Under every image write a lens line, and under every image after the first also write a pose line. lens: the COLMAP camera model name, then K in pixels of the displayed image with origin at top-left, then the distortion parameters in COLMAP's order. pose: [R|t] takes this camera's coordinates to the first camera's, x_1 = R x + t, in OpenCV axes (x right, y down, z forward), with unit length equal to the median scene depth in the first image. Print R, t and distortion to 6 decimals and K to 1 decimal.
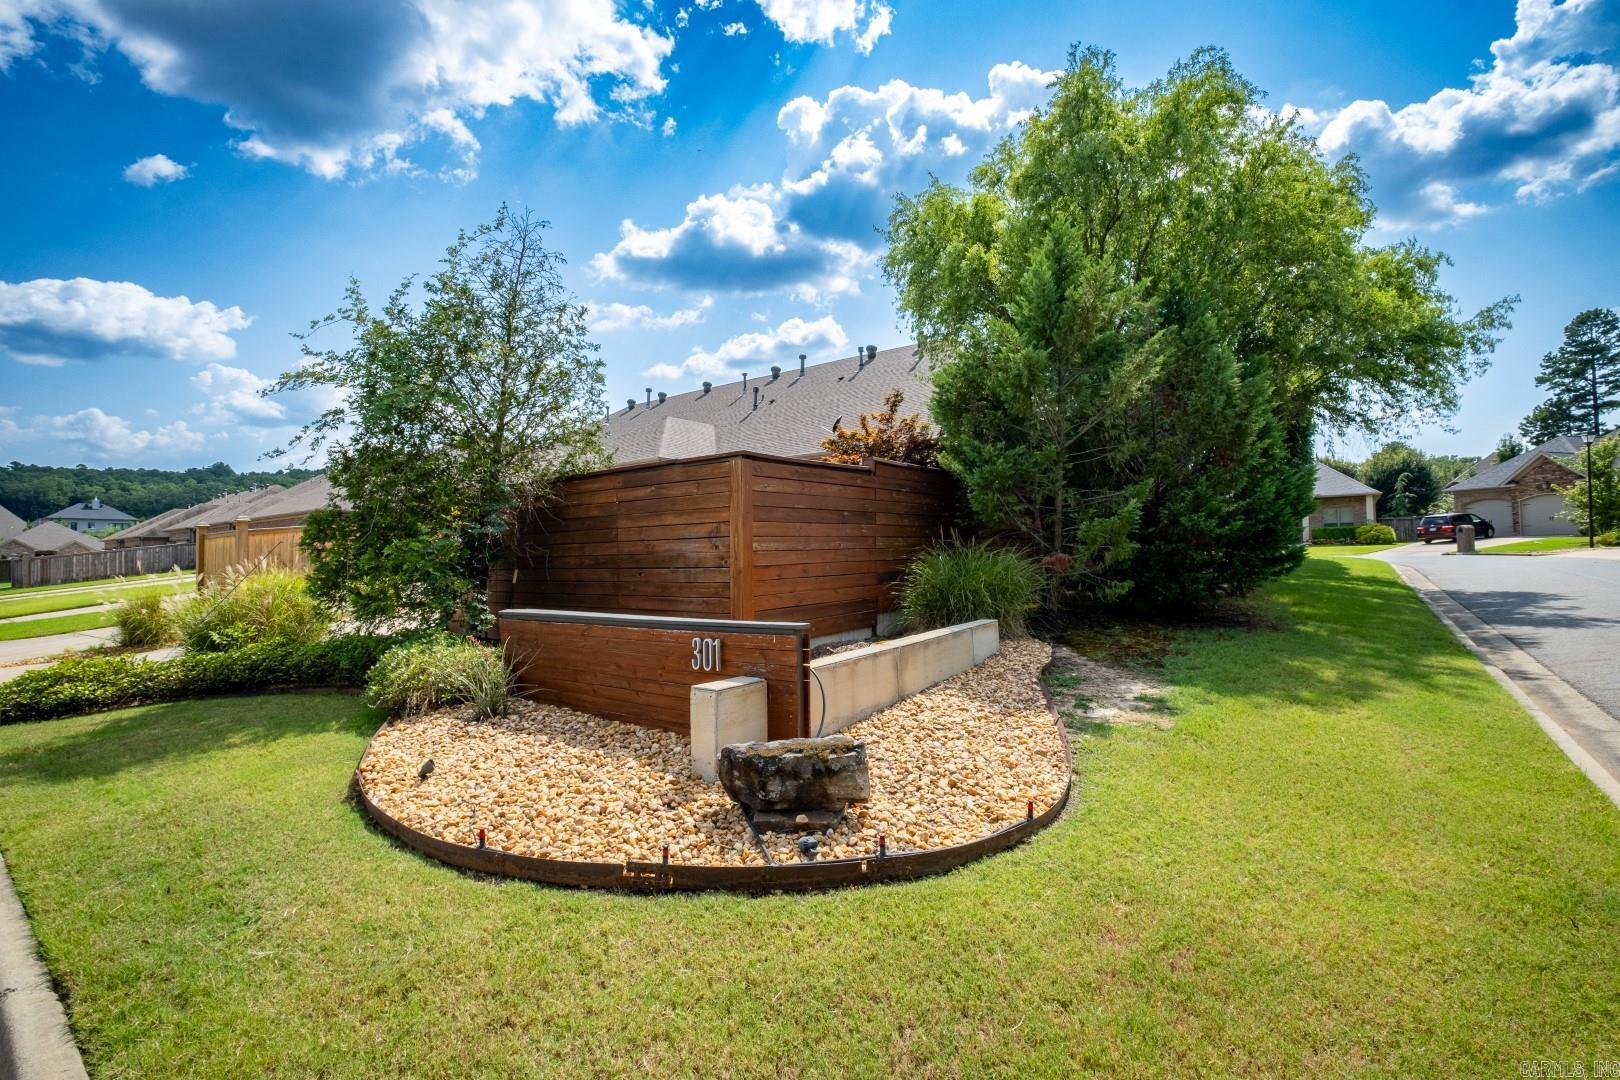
lens RADIAL K [[732.2, 0, 807.1], [0, 732.2, 532.4], [0, 0, 1]] dist [-0.002665, -0.000419]
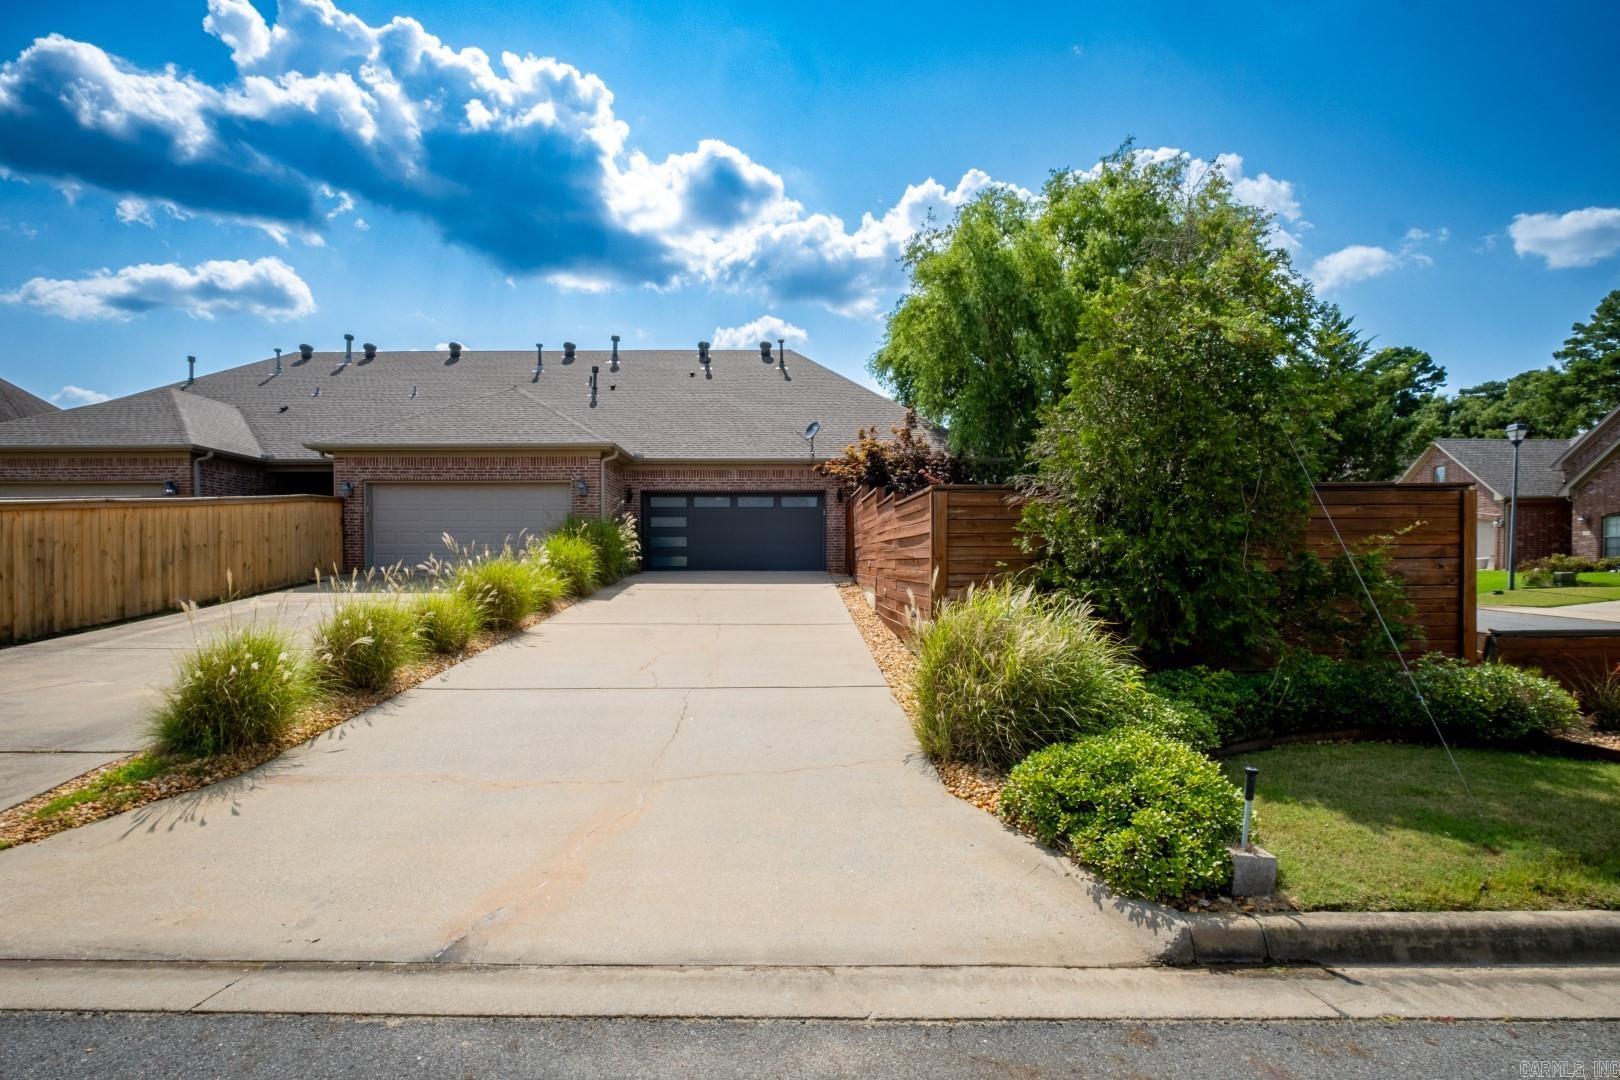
lens RADIAL K [[717.9, 0, 810.8], [0, 717.9, 569.1], [0, 0, 1]] dist [-0.001540, -0.000343]
pose [[0.781175, 0.008842, 0.624249, -1.405088], [-0.030345, 0.999256, 0.023820, 0.024399], [-0.623574, -0.037550, 0.780862, 0.681149]]
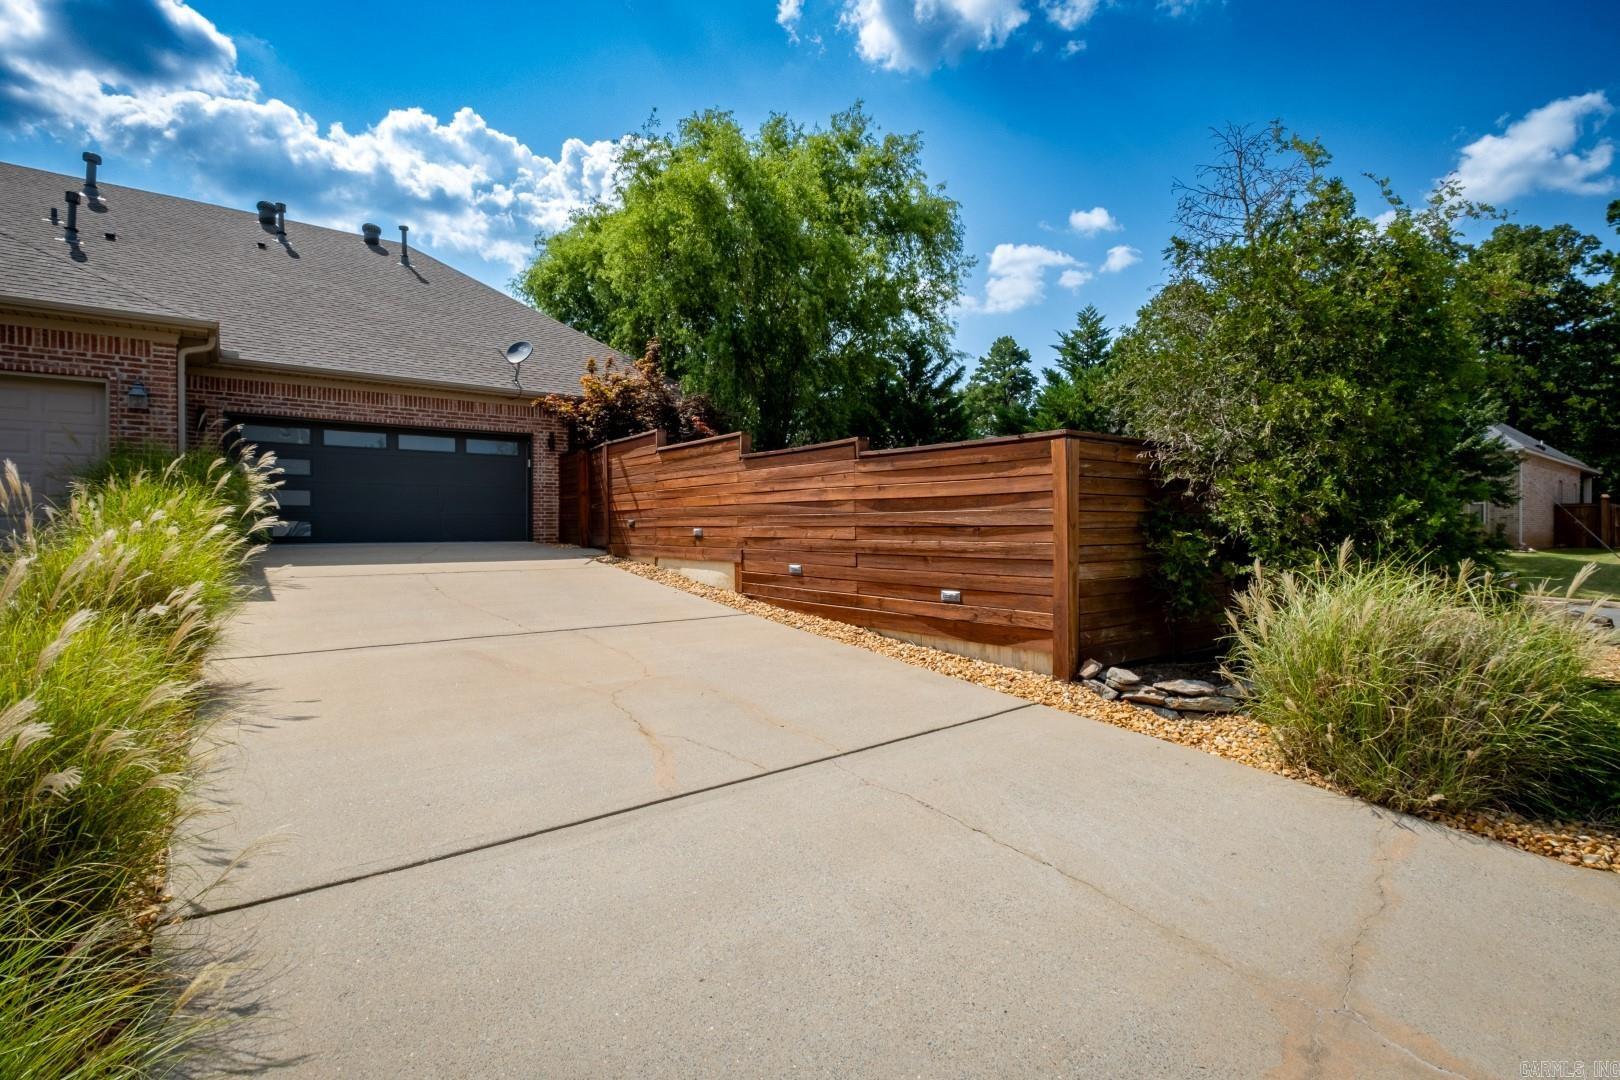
lens RADIAL K [[732.2, 0, 807.1], [0, 732.2, 532.4], [0, 0, 1]] dist [-0.002665, -0.000419]
pose [[0.274881, 0.009295, 0.961433, -1.456030], [-0.032606, 0.999468, -0.000340, 0.043854], [-0.960925, -0.031255, 0.275038, 1.369761]]
